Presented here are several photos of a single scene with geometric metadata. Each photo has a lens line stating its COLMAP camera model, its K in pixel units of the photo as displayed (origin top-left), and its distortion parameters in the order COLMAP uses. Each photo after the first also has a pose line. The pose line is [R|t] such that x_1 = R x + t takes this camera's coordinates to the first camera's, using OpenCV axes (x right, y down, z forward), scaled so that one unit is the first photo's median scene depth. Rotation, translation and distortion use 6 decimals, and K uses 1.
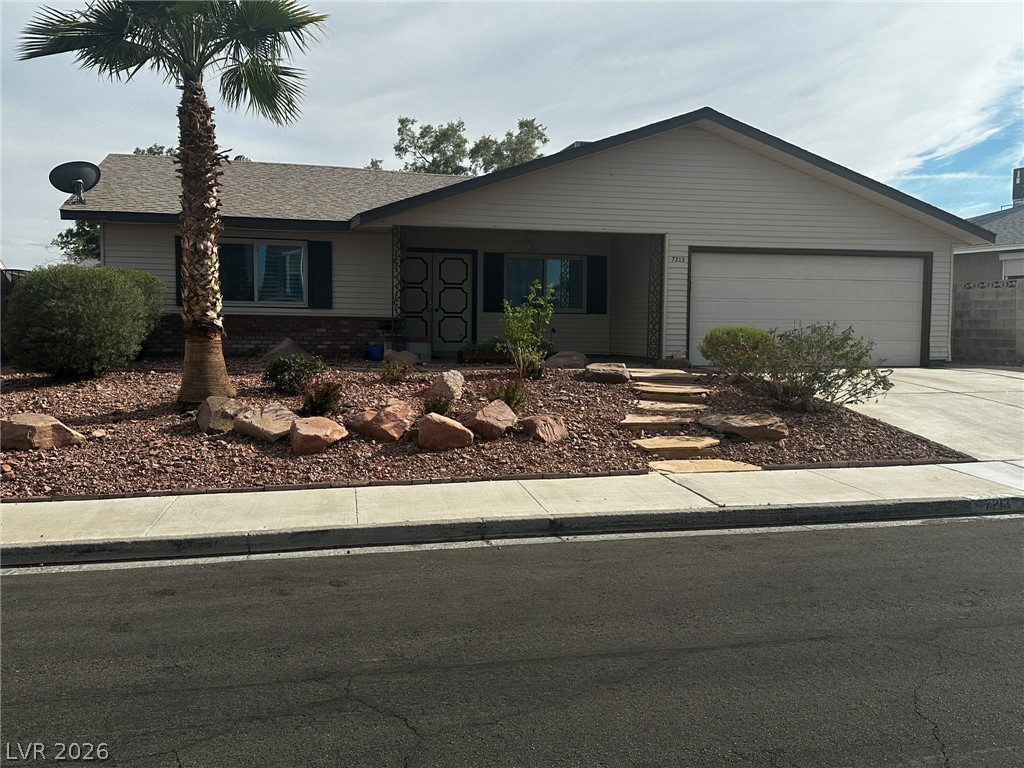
lens RADIAL K [[1002.4, 0, 495.0], [0, 1002.4, 386.2], [0, 0, 1]] dist [0.151630, -0.310779]
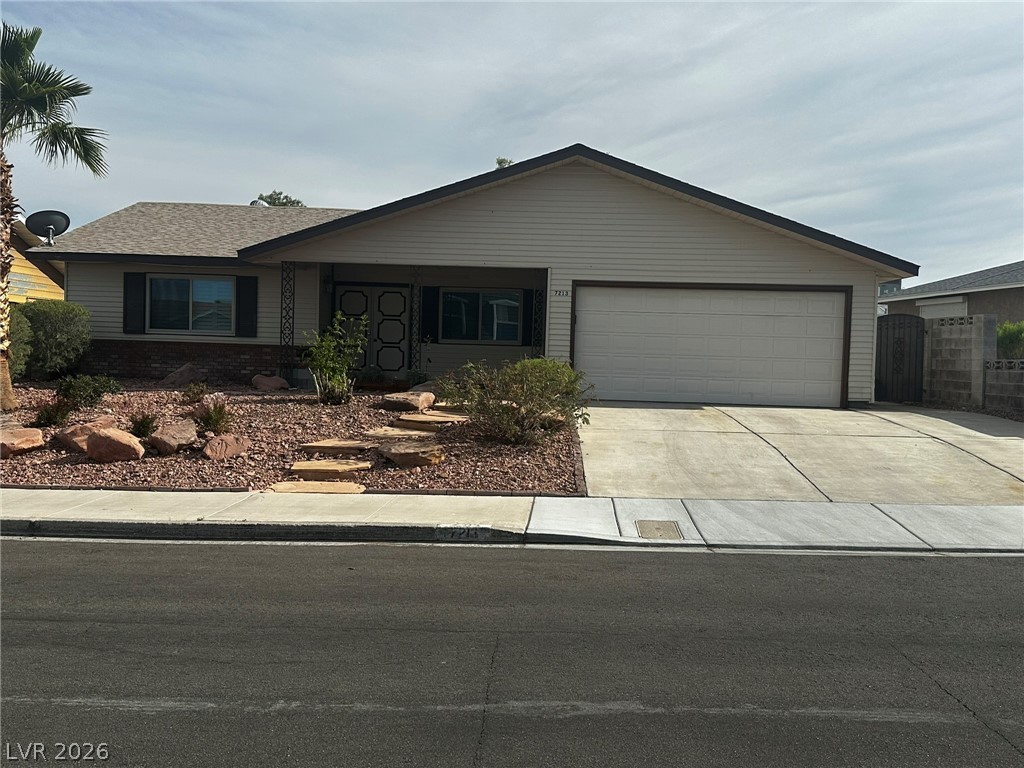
lens RADIAL K [[1002.4, 0, 495.0], [0, 1002.4, 386.2], [0, 0, 1]] dist [0.151630, -0.310779]
pose [[0.959873, 0.025541, -0.279268, 0.399605], [-0.034674, 0.999012, -0.027813, -0.002313], [0.278282, 0.036380, 0.959810, 0.018347]]
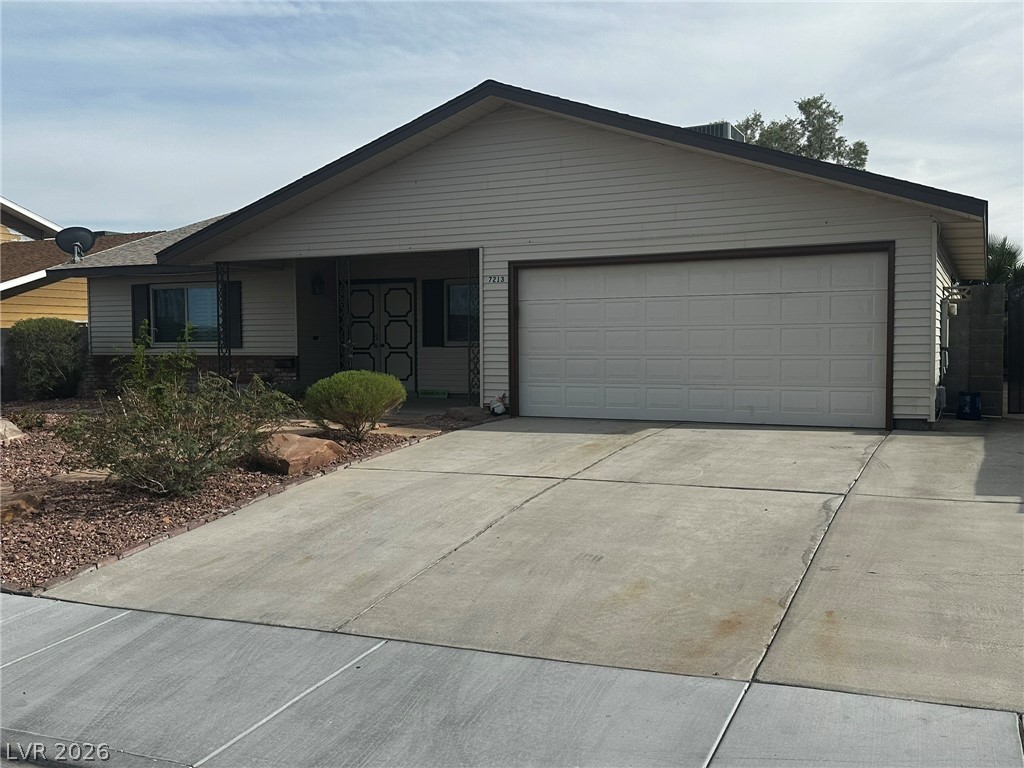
lens RADIAL K [[1002.4, 0, 495.0], [0, 1002.4, 386.2], [0, 0, 1]] dist [0.151630, -0.310779]
pose [[0.755029, 0.011645, -0.655589, 0.685940], [-0.022846, 0.999702, -0.008554, -0.036748], [0.655294, 0.021436, 0.755070, 0.415276]]
